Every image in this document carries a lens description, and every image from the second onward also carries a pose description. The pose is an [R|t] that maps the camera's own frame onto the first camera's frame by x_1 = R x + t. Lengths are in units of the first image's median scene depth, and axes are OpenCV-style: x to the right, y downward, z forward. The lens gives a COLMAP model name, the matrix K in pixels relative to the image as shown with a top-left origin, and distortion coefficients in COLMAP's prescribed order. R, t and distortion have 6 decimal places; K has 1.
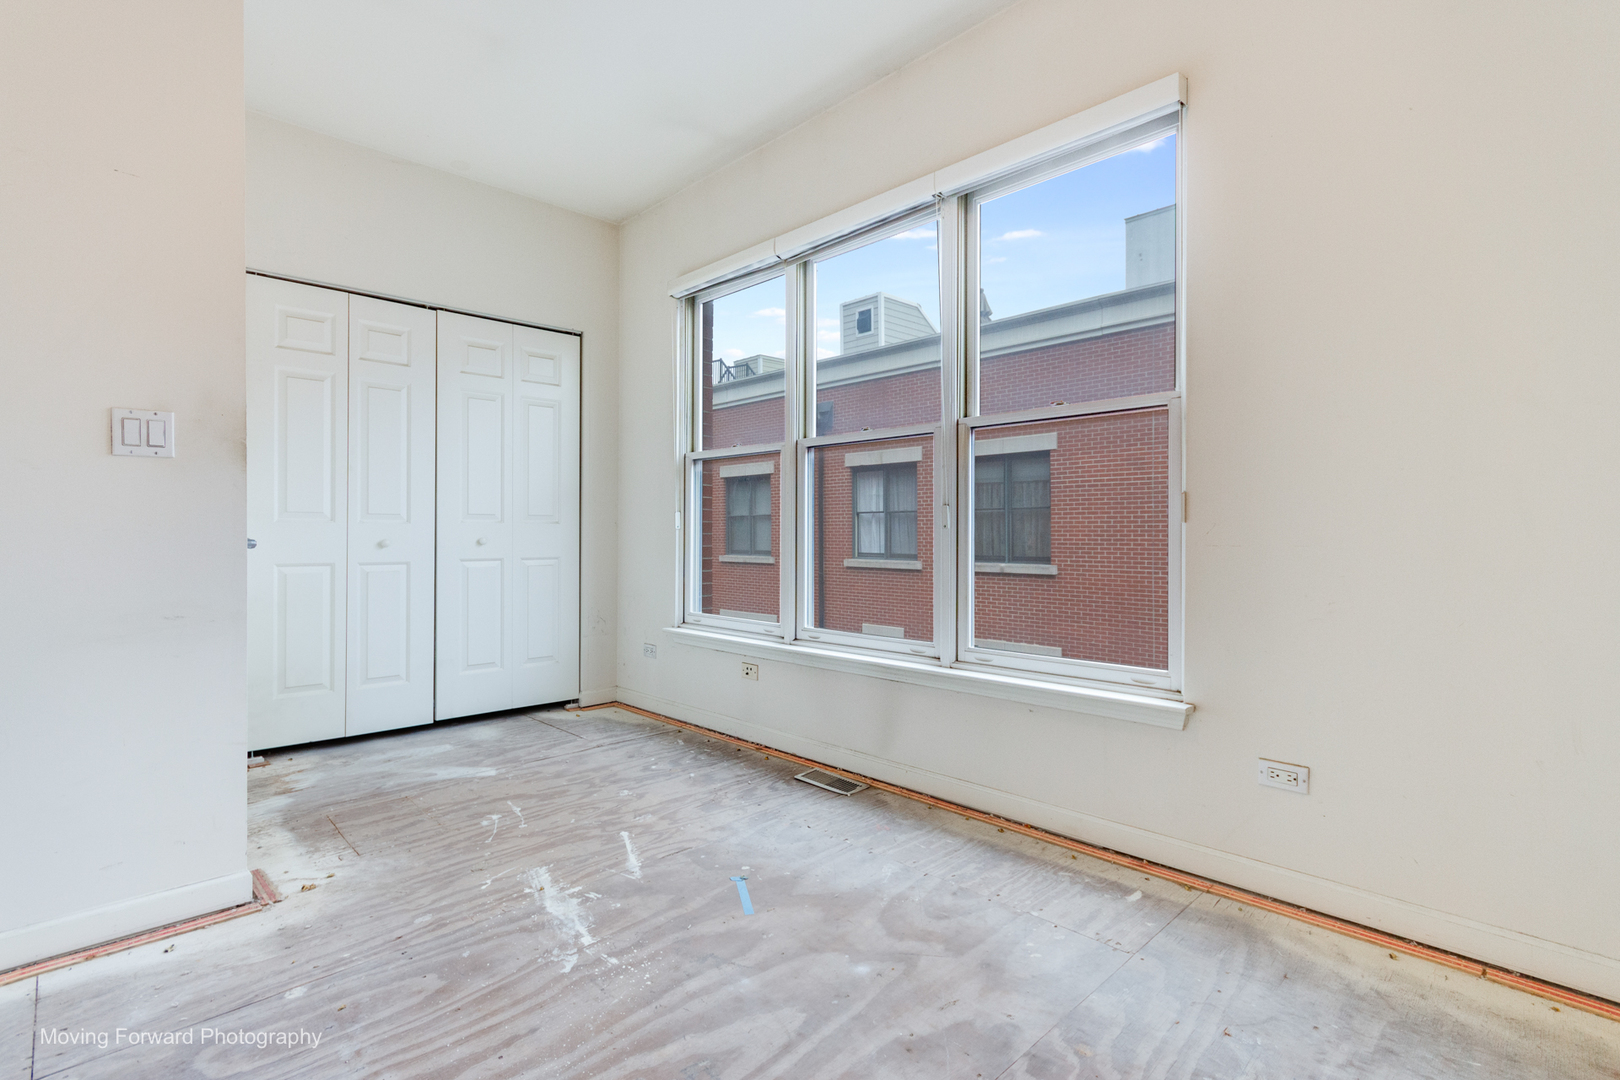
lens RADIAL K [[730.8, 0, 808.7], [0, 730.8, 532.0], [0, 0, 1]] dist [-0.000266, 0.000794]
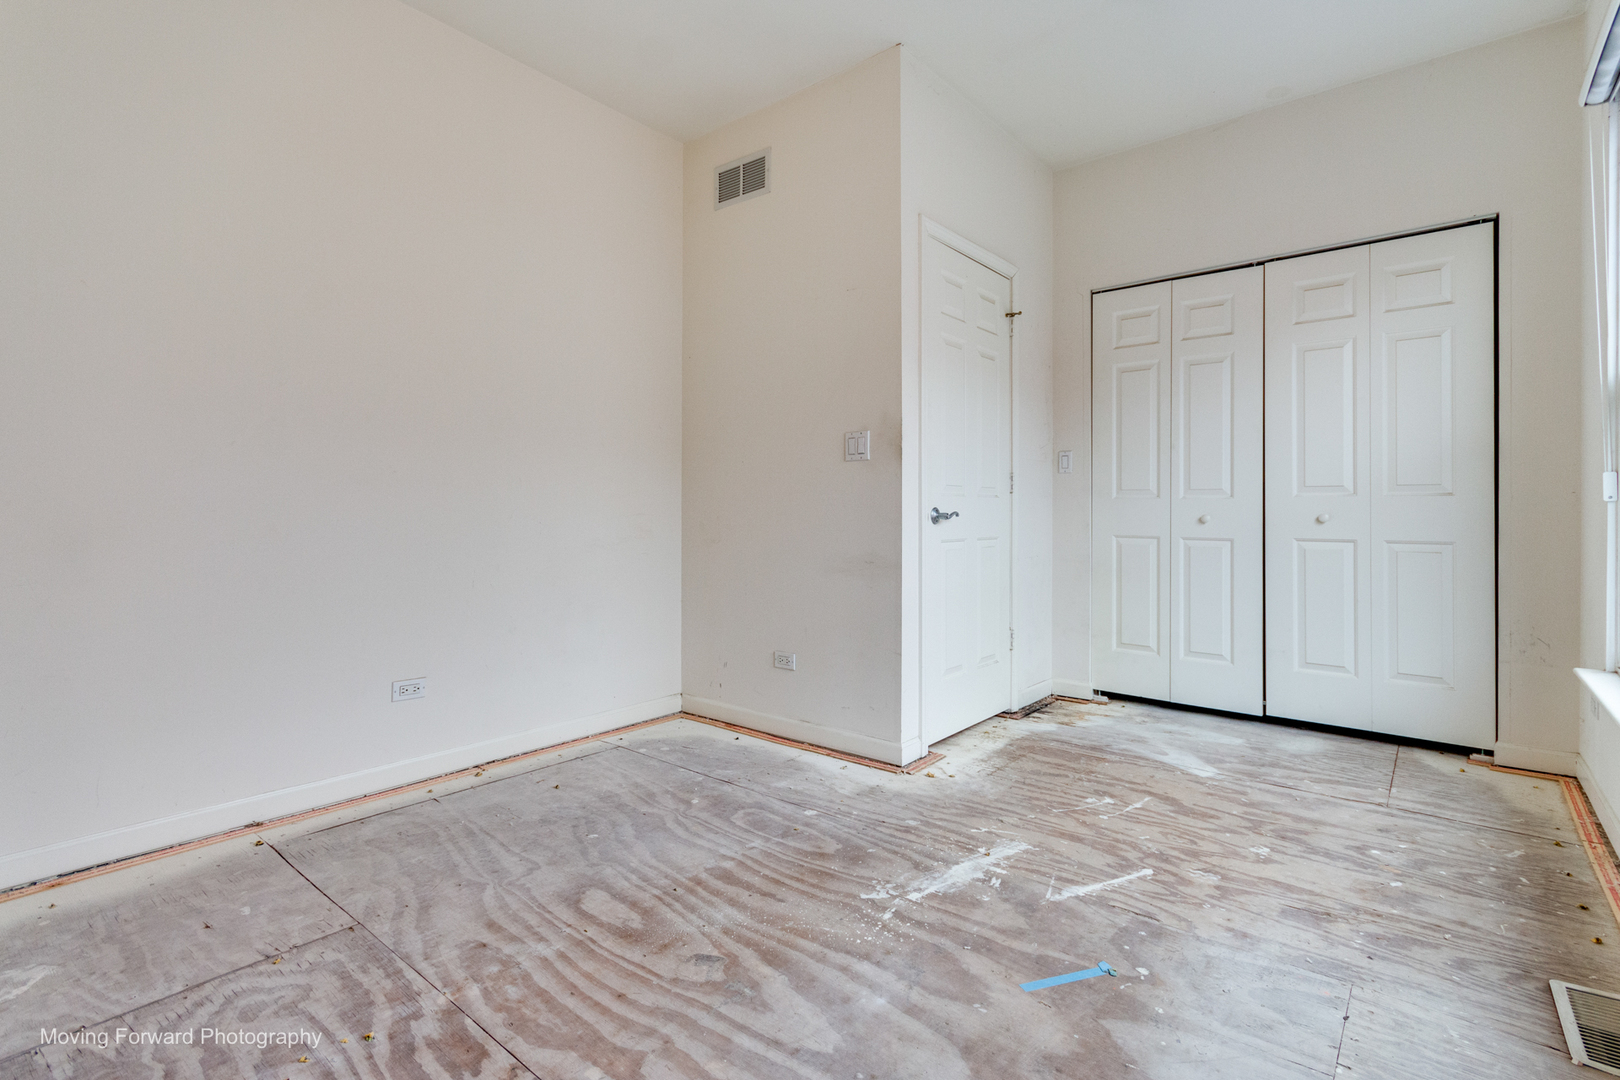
lens RADIAL K [[762.5, 0, 845.0], [0, 762.5, 511.3], [0, 0, 1]] dist [0.003279, -0.001390]
pose [[0.146011, 0.004245, -0.989274, 0.517530], [0.001025, 0.999990, 0.004442, -0.000745], [0.989282, -0.001663, 0.146005, 0.499474]]
